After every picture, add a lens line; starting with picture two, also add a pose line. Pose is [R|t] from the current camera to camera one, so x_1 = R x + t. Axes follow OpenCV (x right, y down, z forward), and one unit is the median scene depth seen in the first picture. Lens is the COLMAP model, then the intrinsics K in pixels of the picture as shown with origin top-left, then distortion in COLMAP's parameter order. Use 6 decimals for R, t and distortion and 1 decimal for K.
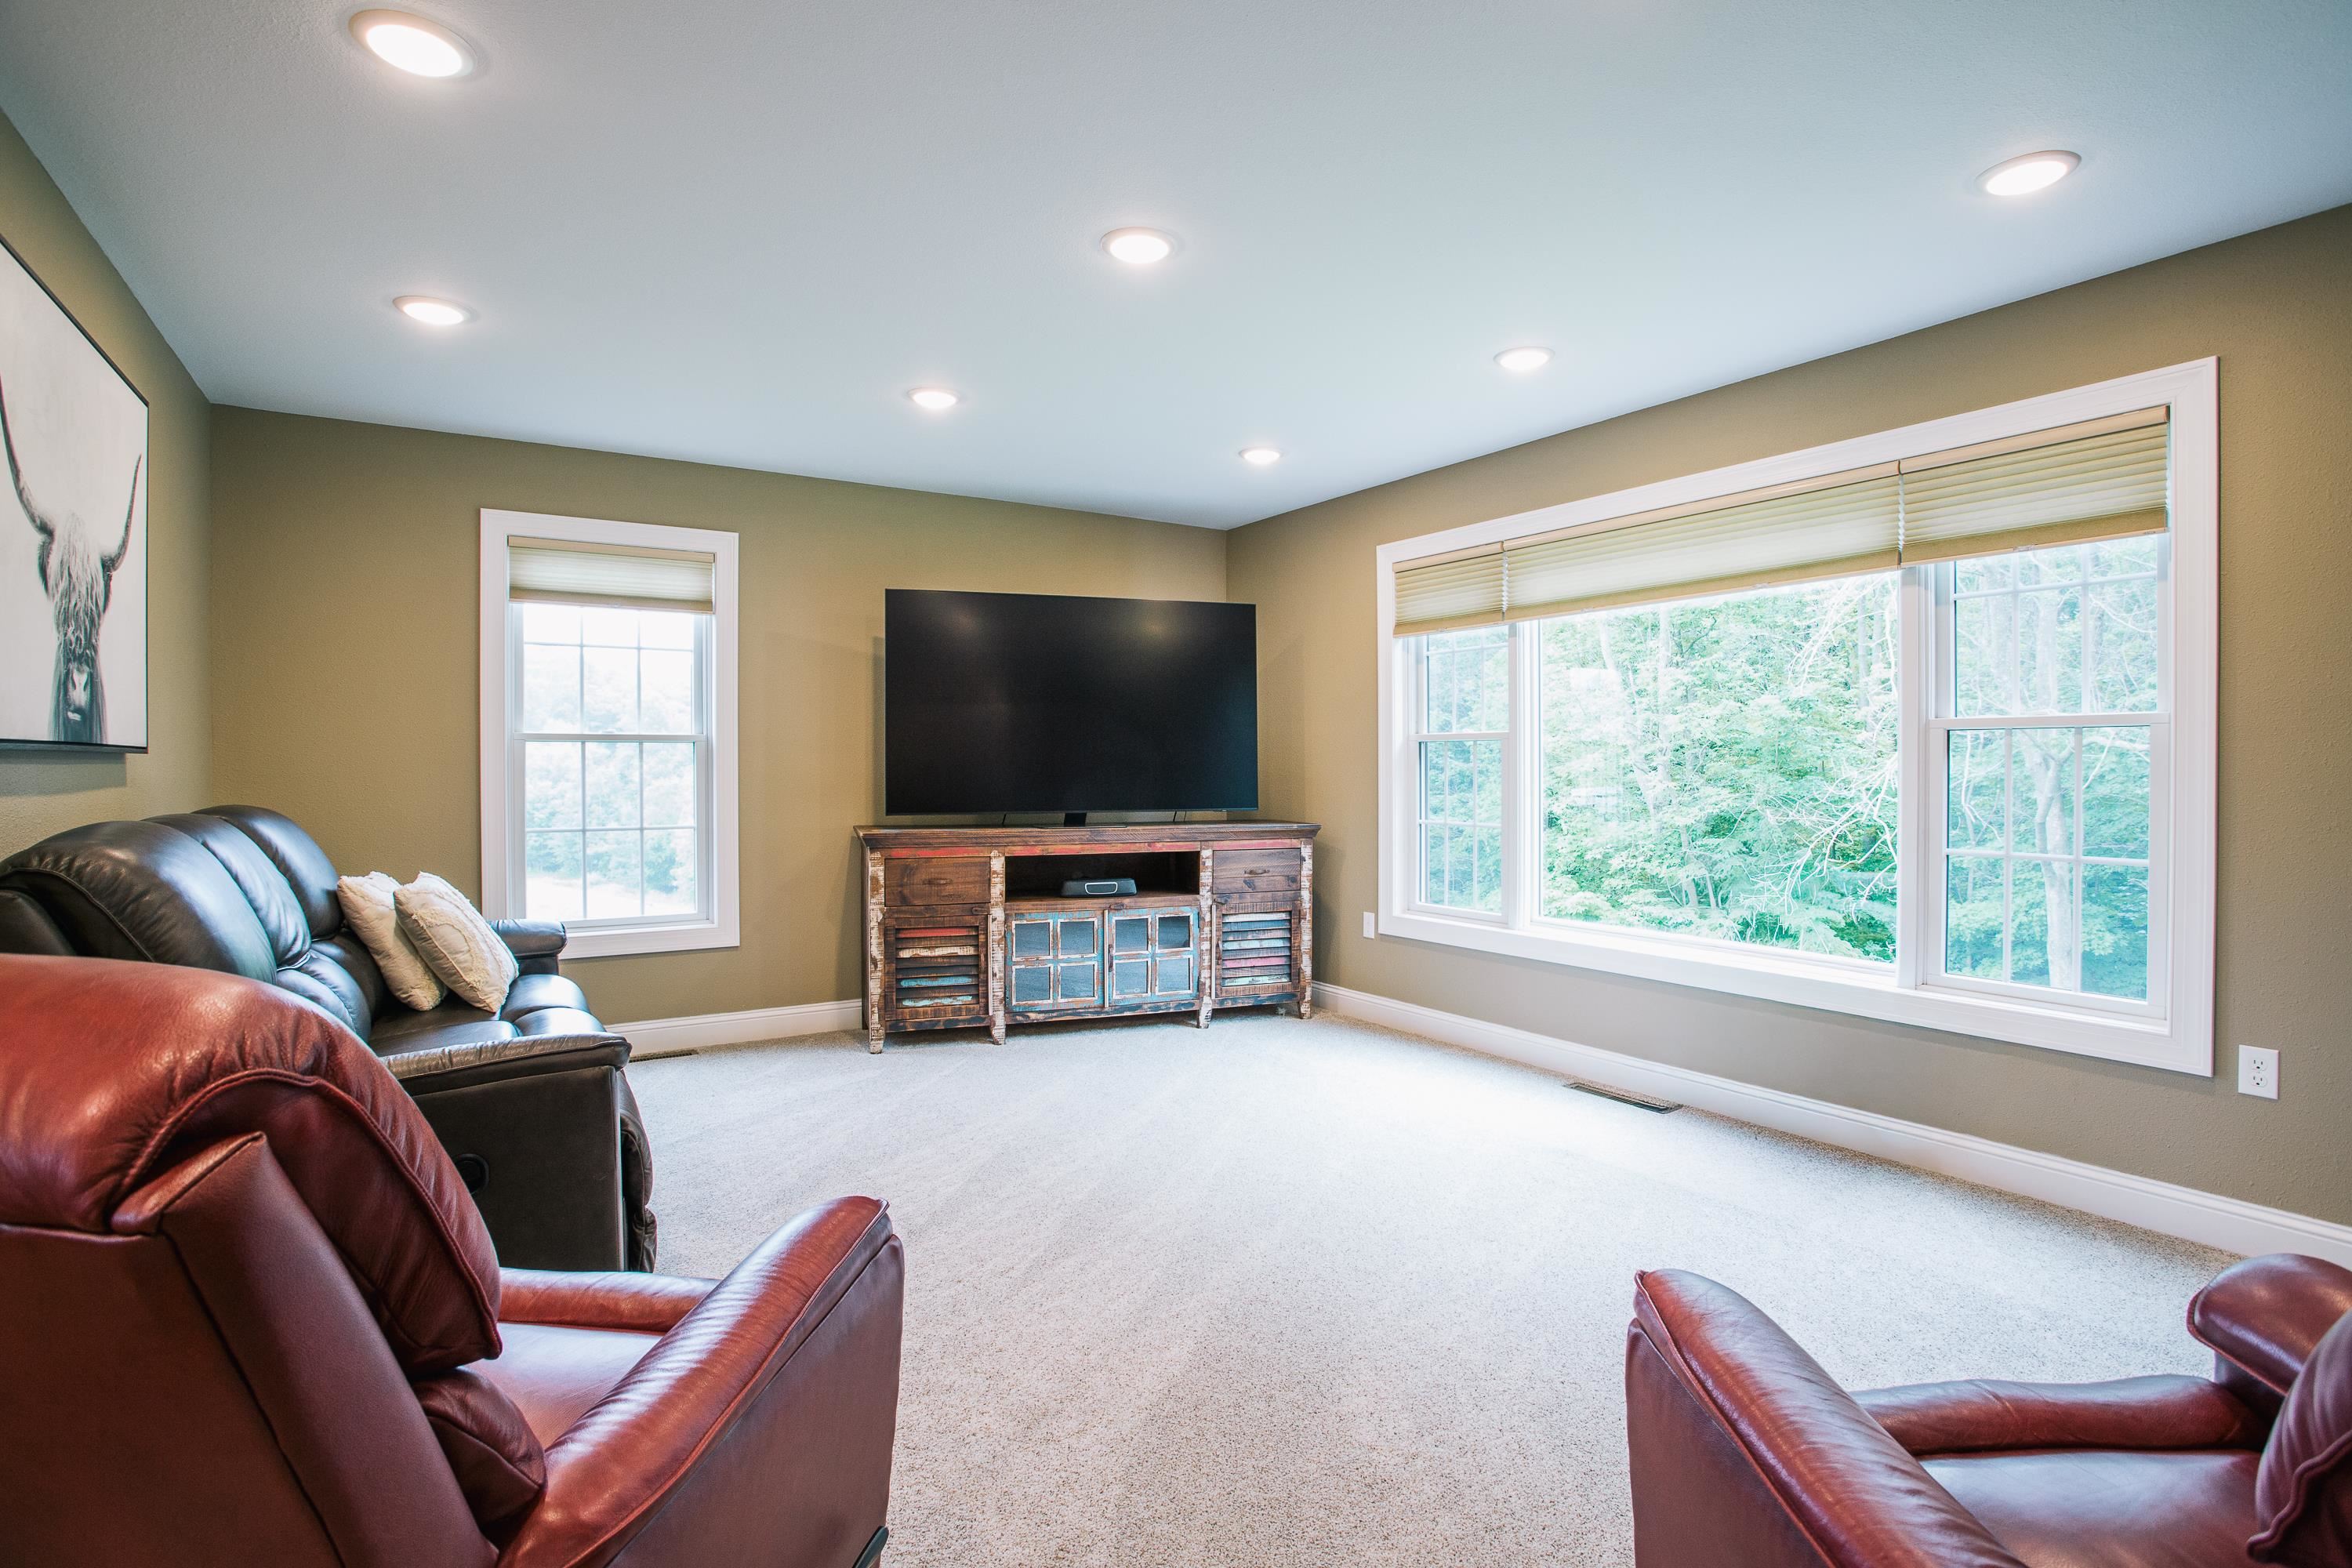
lens RADIAL K [[1139.4, 0, 1137.9], [0, 1139.4, 780.1], [0, 0, 1]] dist [-0.068106, 0.023904]
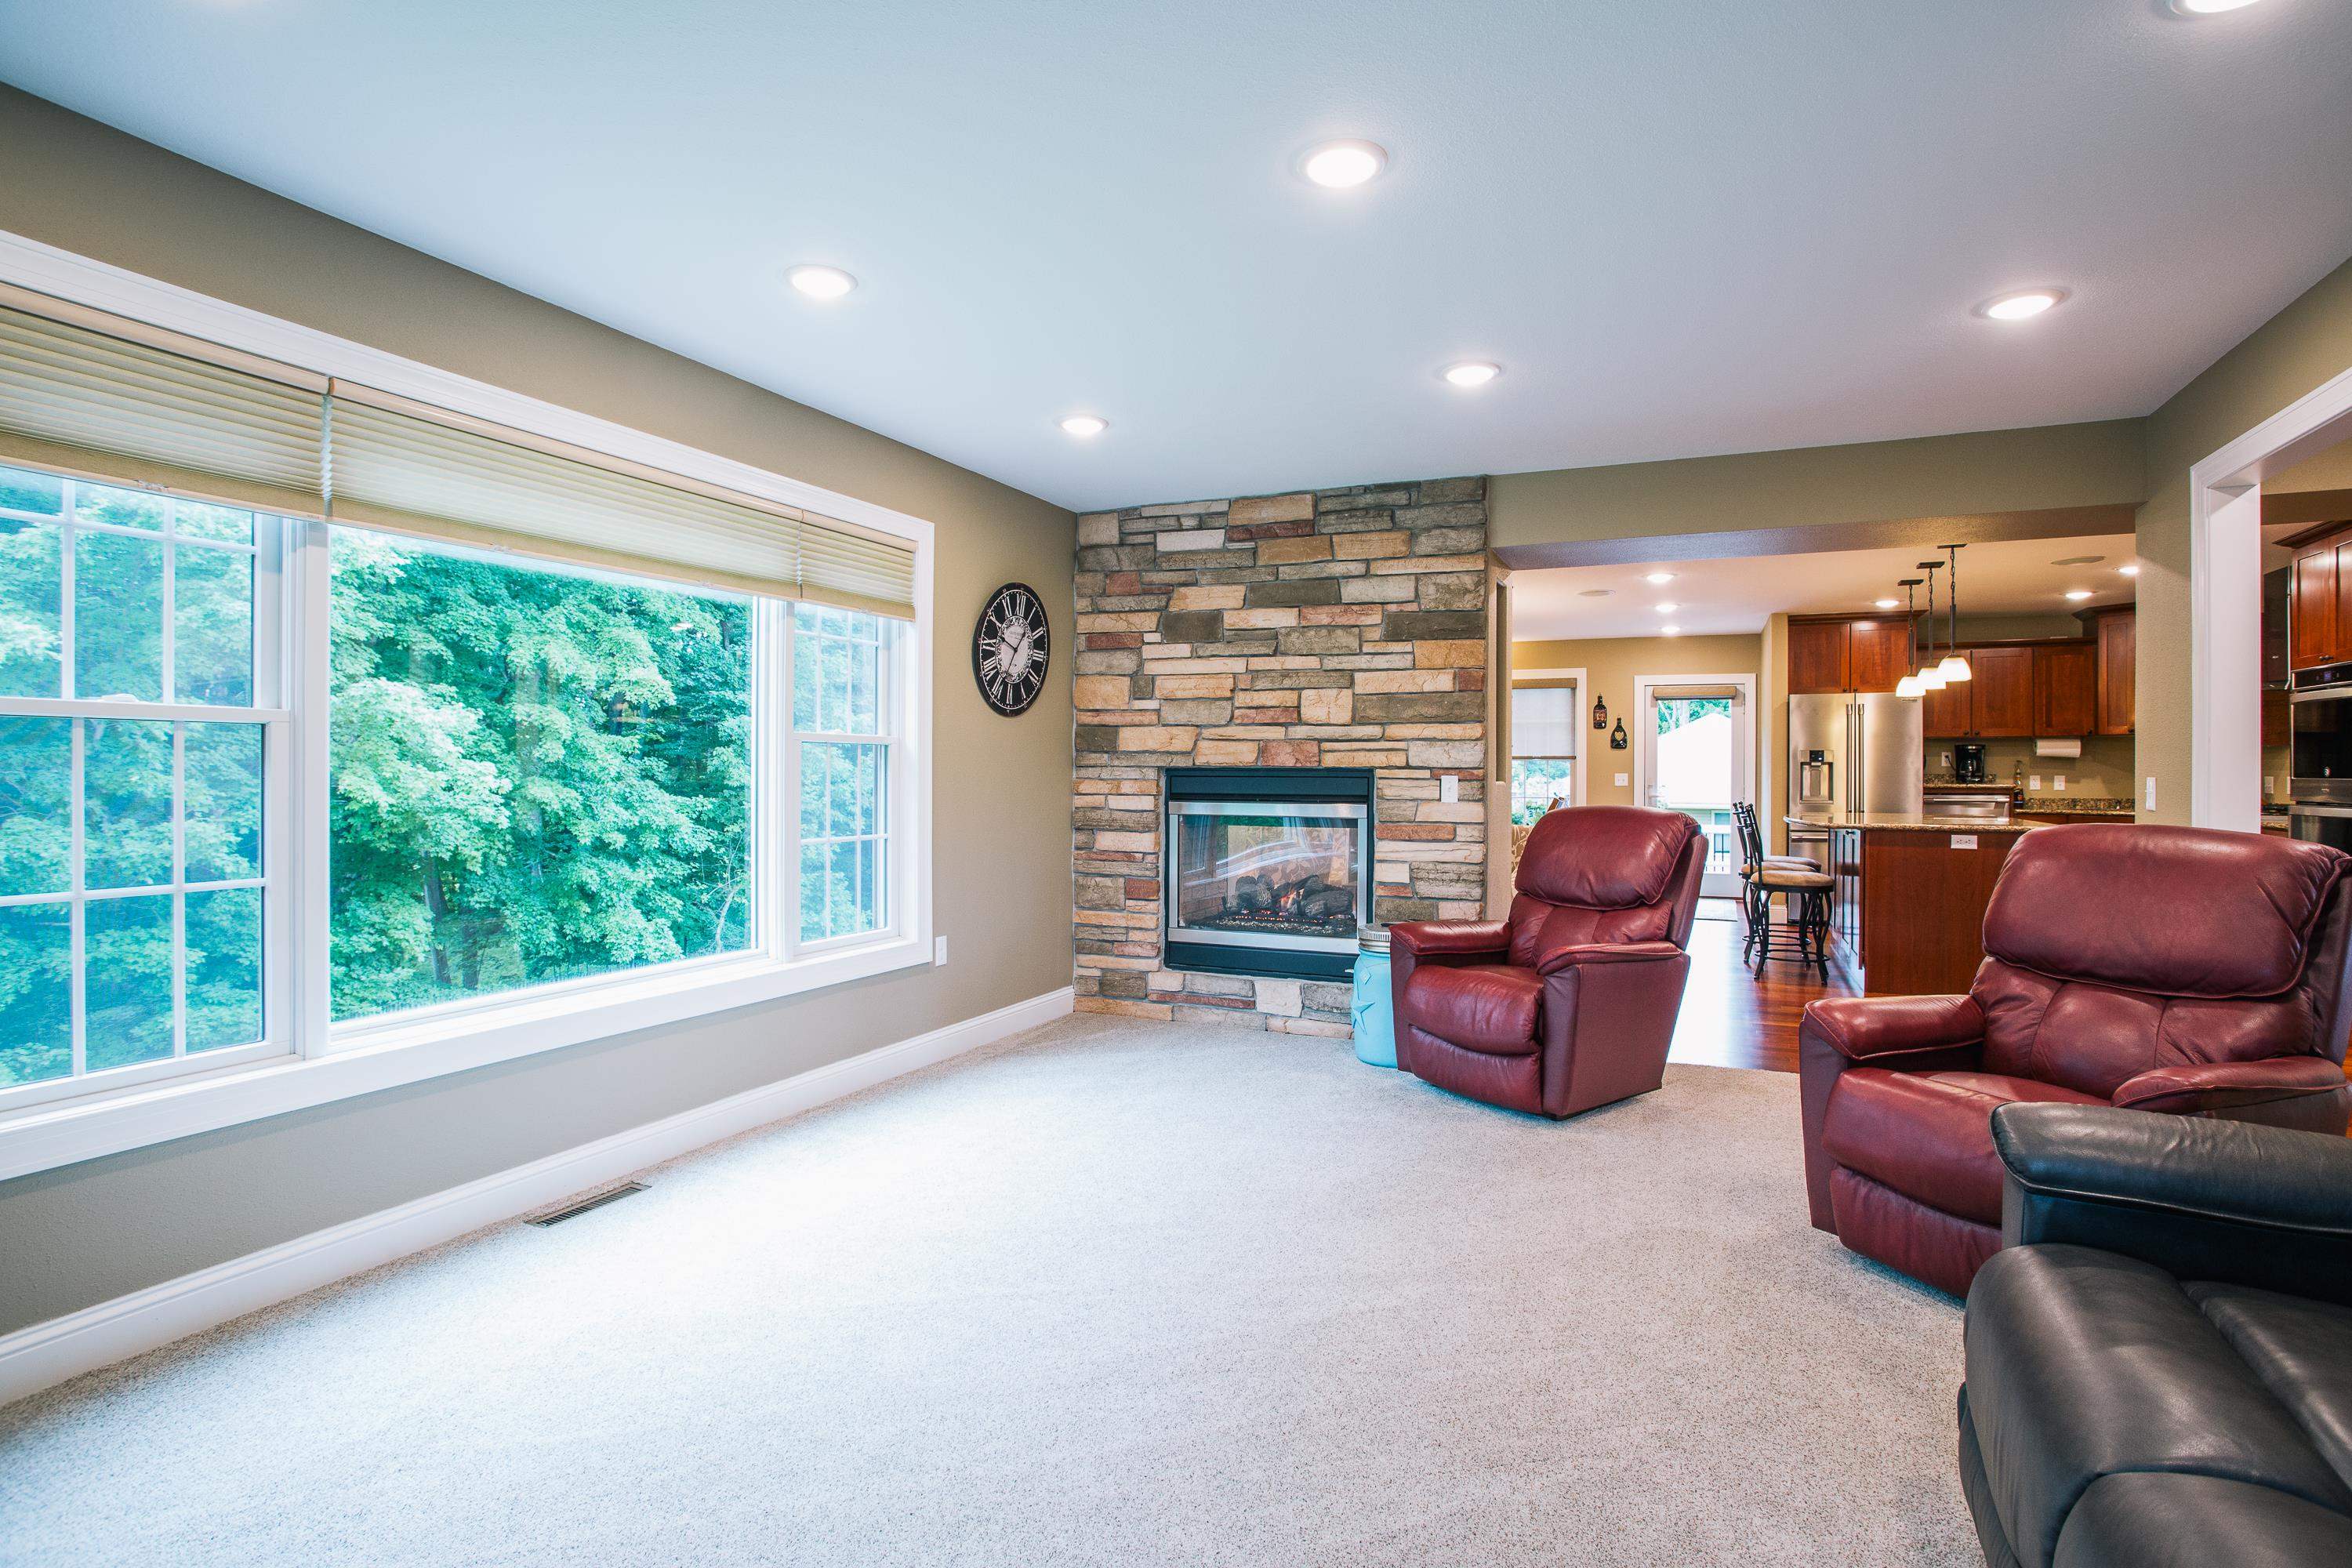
lens RADIAL K [[1139.4, 0, 1185.4], [0, 1139.4, 773.8], [0, 0, 1]] dist [-0.068106, 0.023904]
pose [[-0.530535, -0.002793, 0.847659, -0.346078], [0.008030, 0.999933, 0.008321, -0.010713], [-0.847625, 0.011221, -0.530477, 0.850347]]
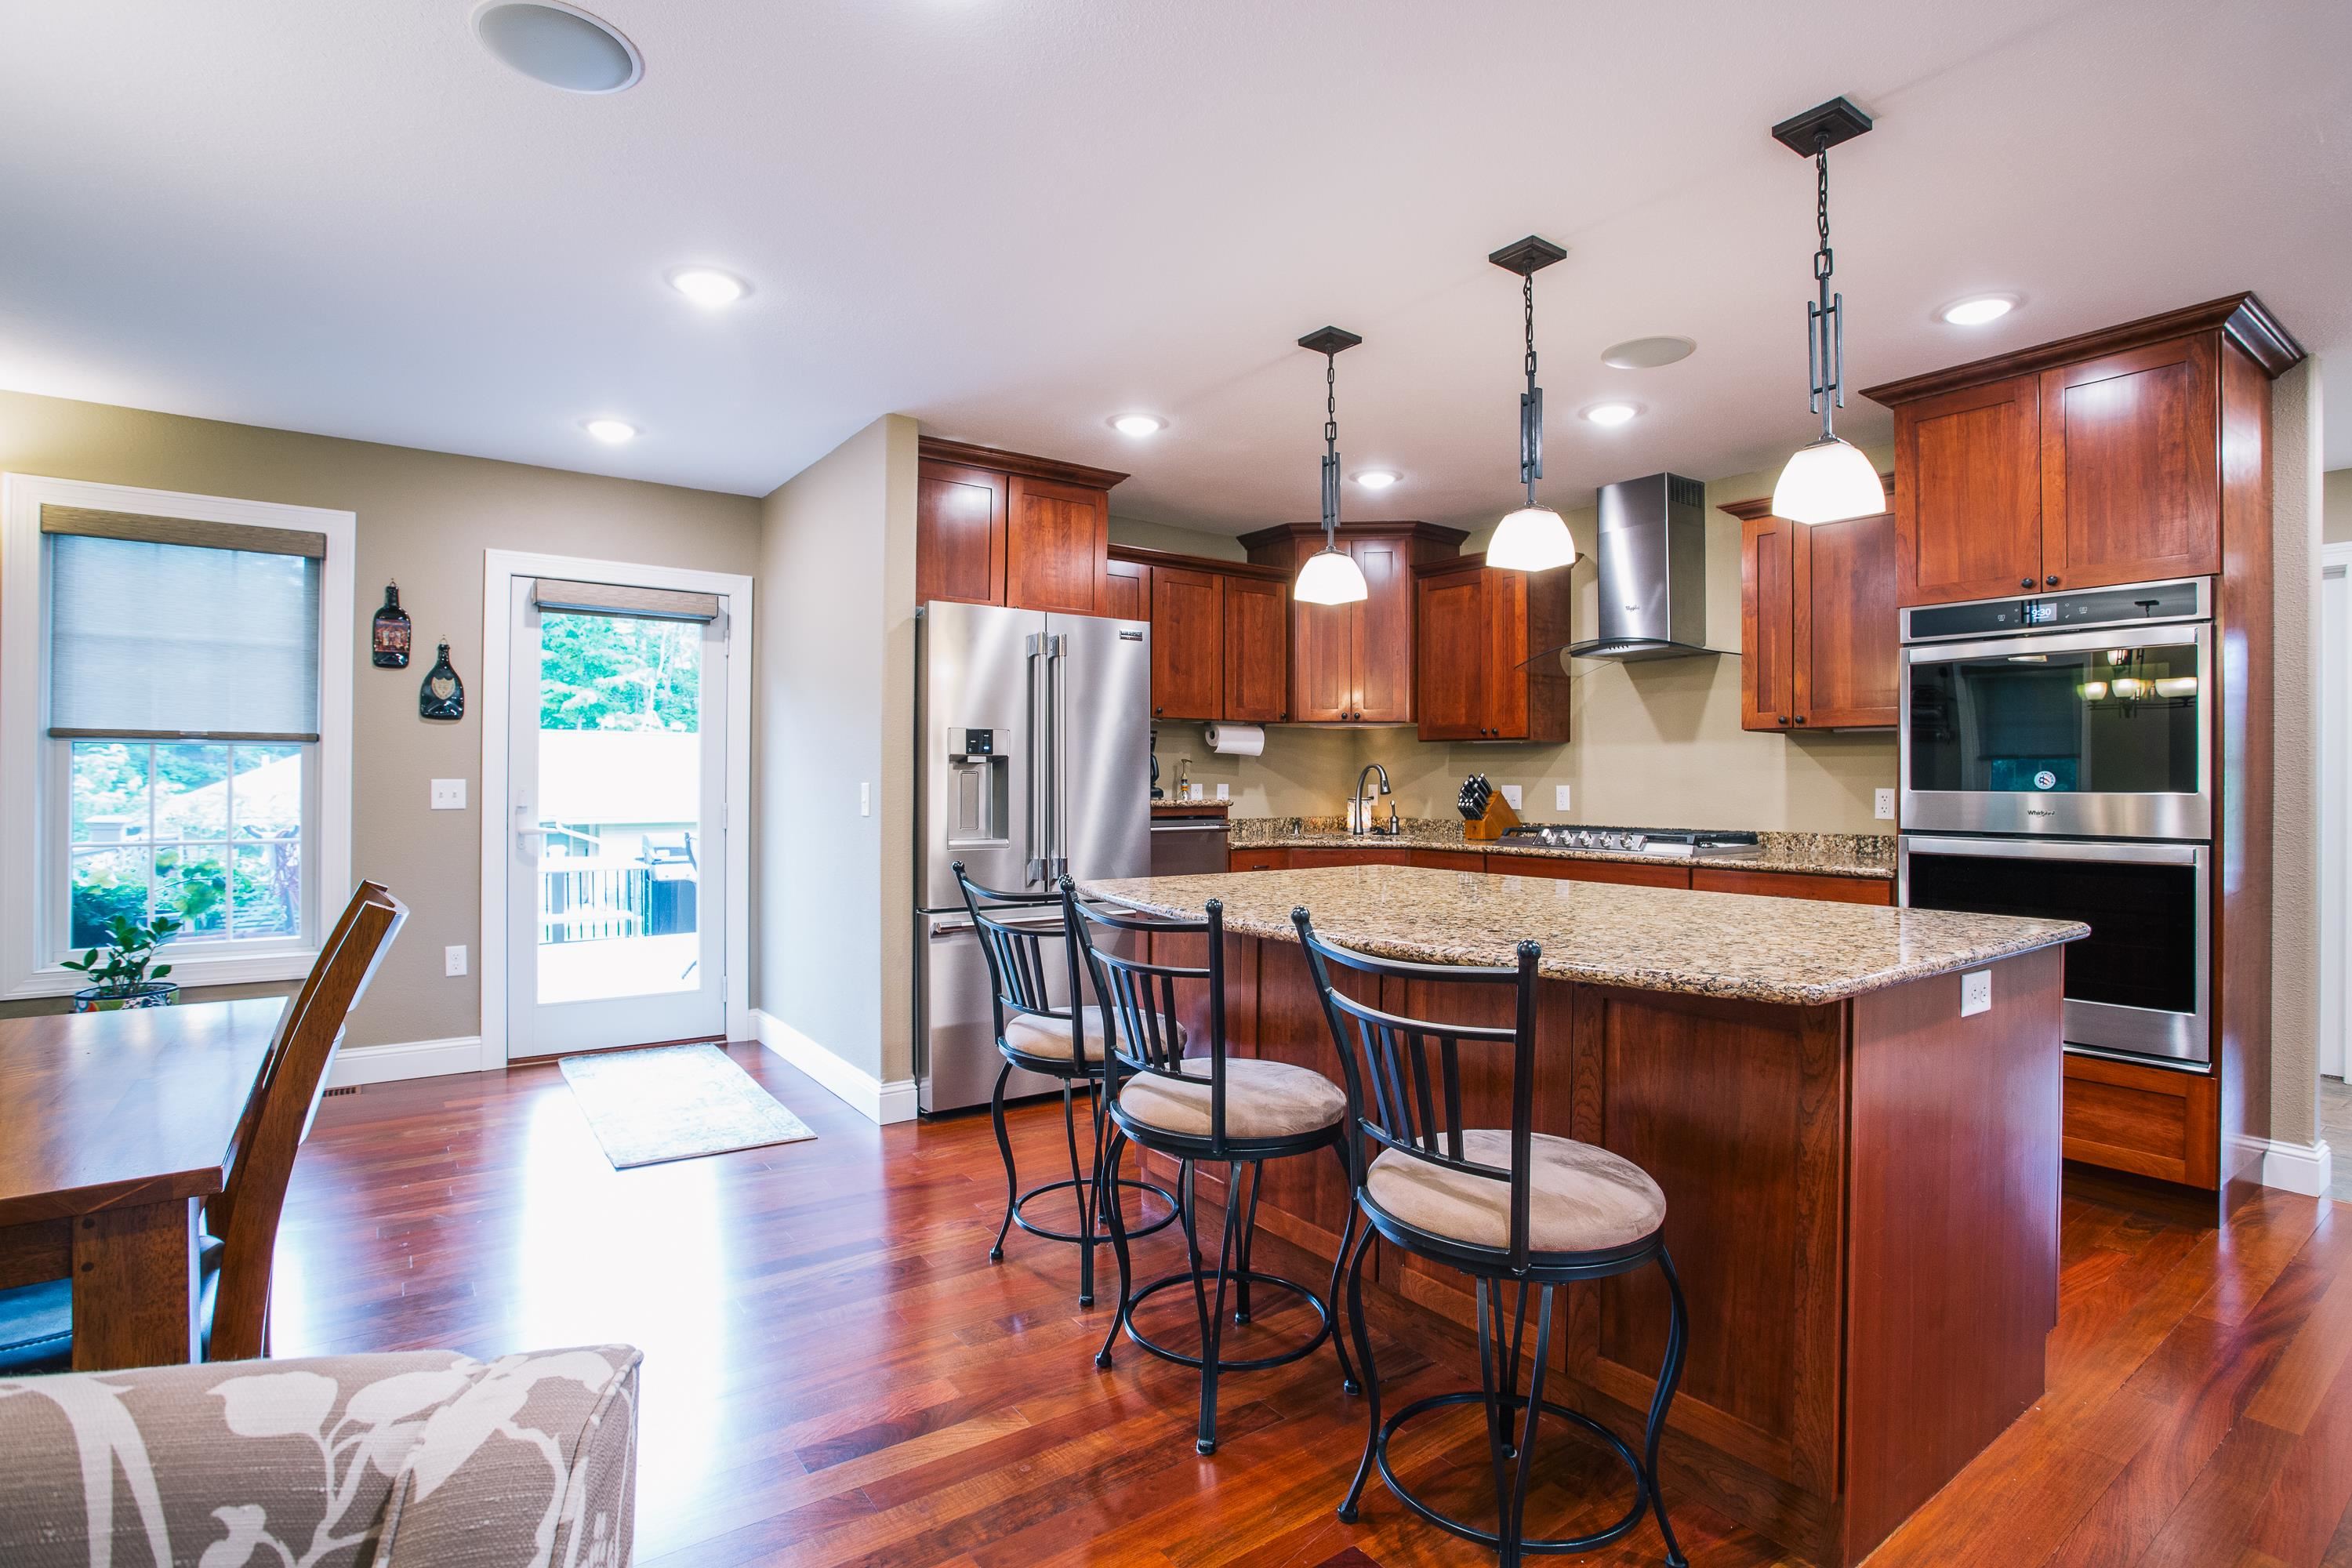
lens RADIAL K [[1139.4, 0, 1175.2], [0, 1139.4, 778.1], [0, 0, 1]] dist [-0.068106, 0.023904]
pose [[-0.999050, -0.004583, -0.043348, 0.521363], [-0.005004, 0.999941, 0.009616, 0.001231], [0.043301, 0.009824, -0.999014, -0.115606]]
